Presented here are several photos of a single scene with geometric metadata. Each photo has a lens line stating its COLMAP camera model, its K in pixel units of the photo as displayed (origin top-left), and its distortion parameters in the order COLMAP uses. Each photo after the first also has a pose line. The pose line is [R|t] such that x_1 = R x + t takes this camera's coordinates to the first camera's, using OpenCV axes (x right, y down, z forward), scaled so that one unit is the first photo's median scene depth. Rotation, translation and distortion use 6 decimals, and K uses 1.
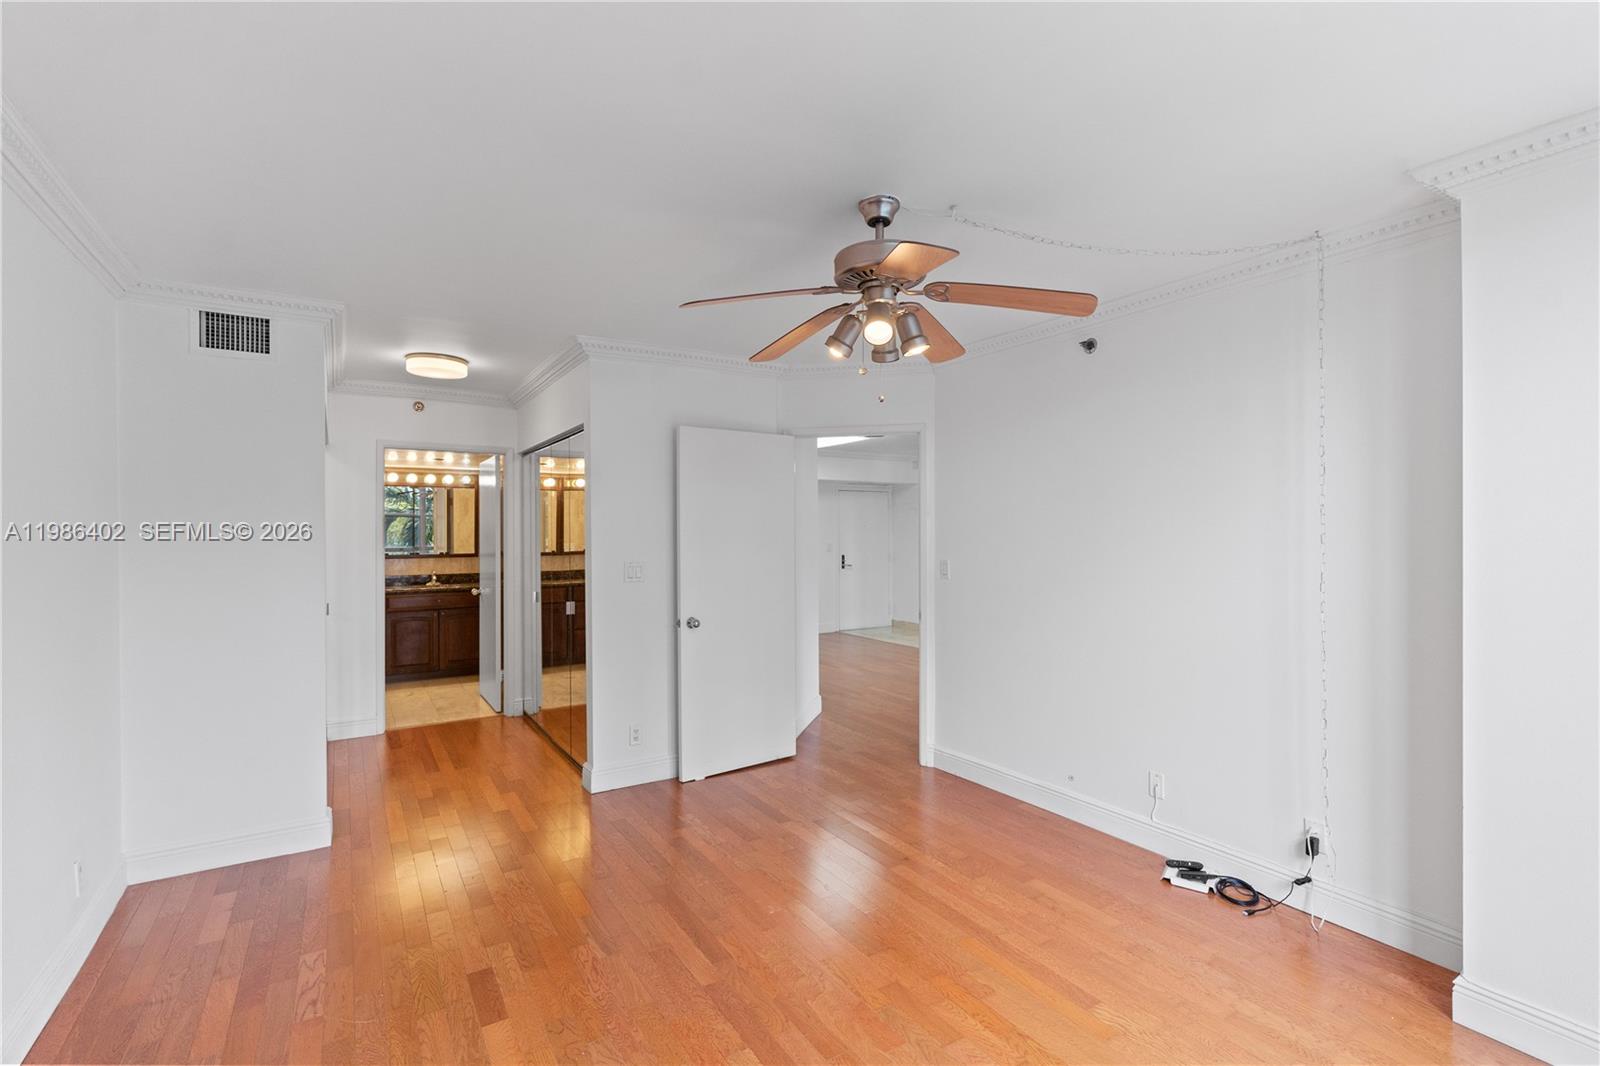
lens RADIAL K [[742.8, 0, 791.3], [0, 742.8, 538.5], [0, 0, 1]] dist [-0.005639, 0.001131]
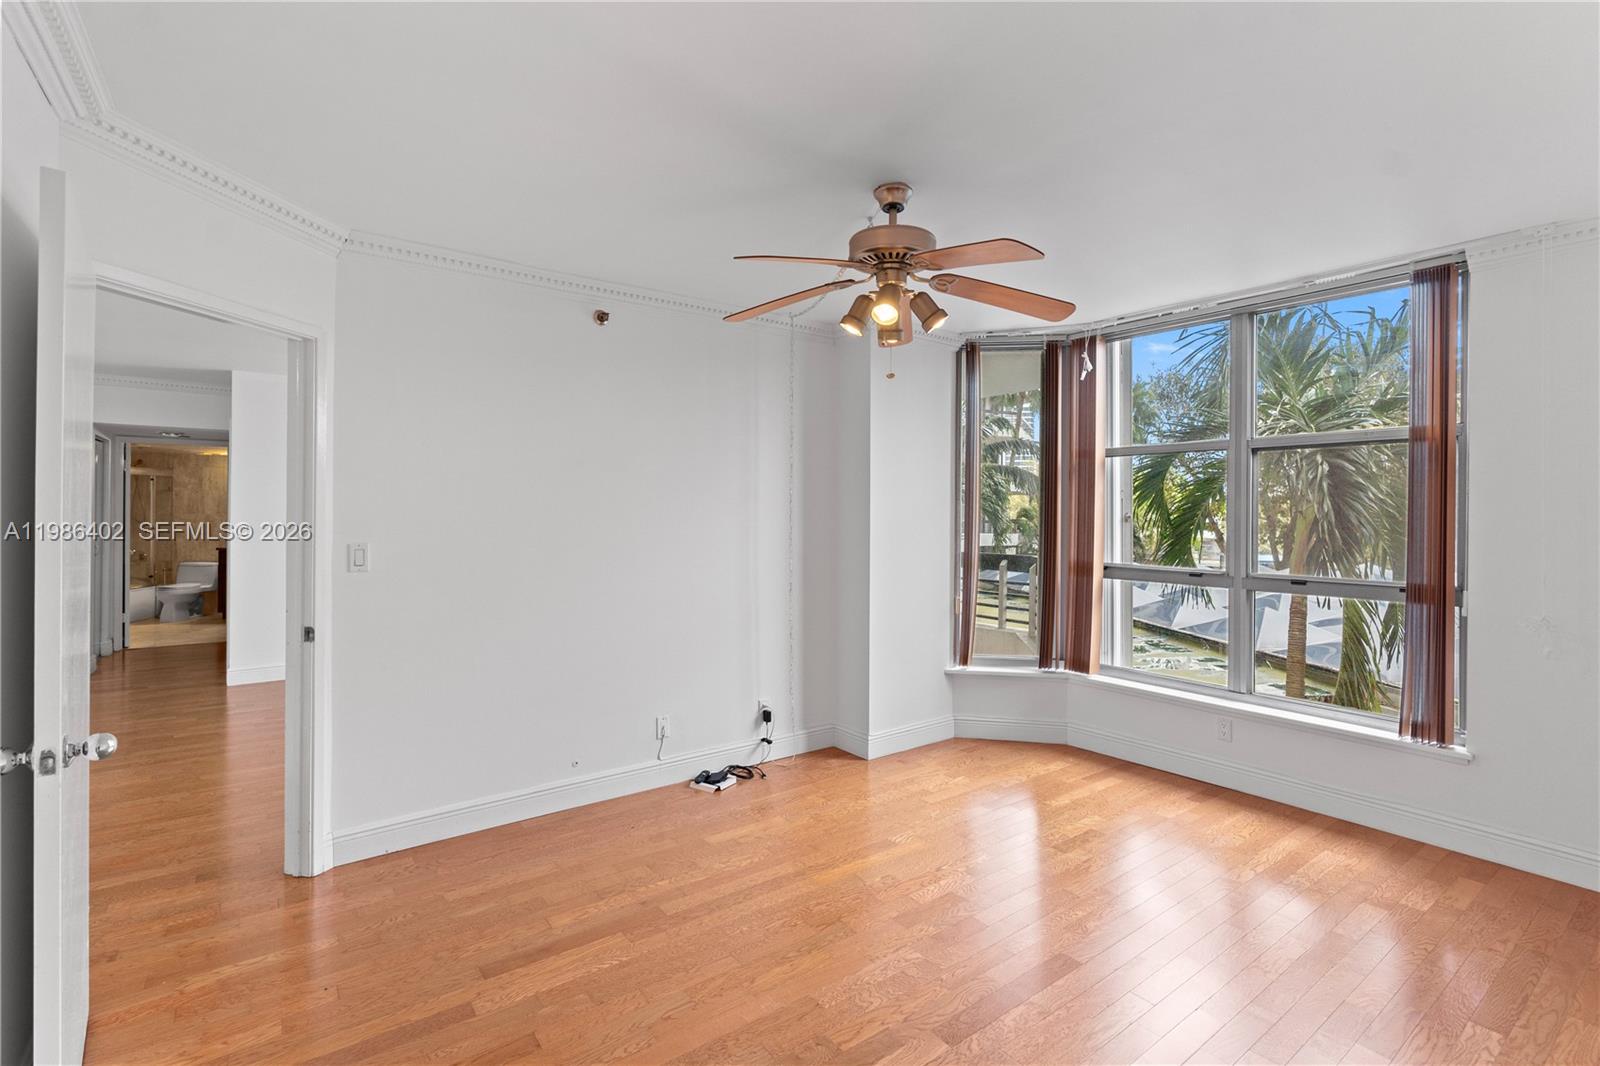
lens RADIAL K [[761.0, 0, 805.1], [0, 761.0, 507.3], [0, 0, 1]] dist [-0.000838, 0.000215]
pose [[-0.120728, 0.003771, 0.992678, -0.865664], [-0.001047, 0.999992, -0.003926, -0.002217], [-0.992685, -0.001514, -0.120723, 1.142824]]
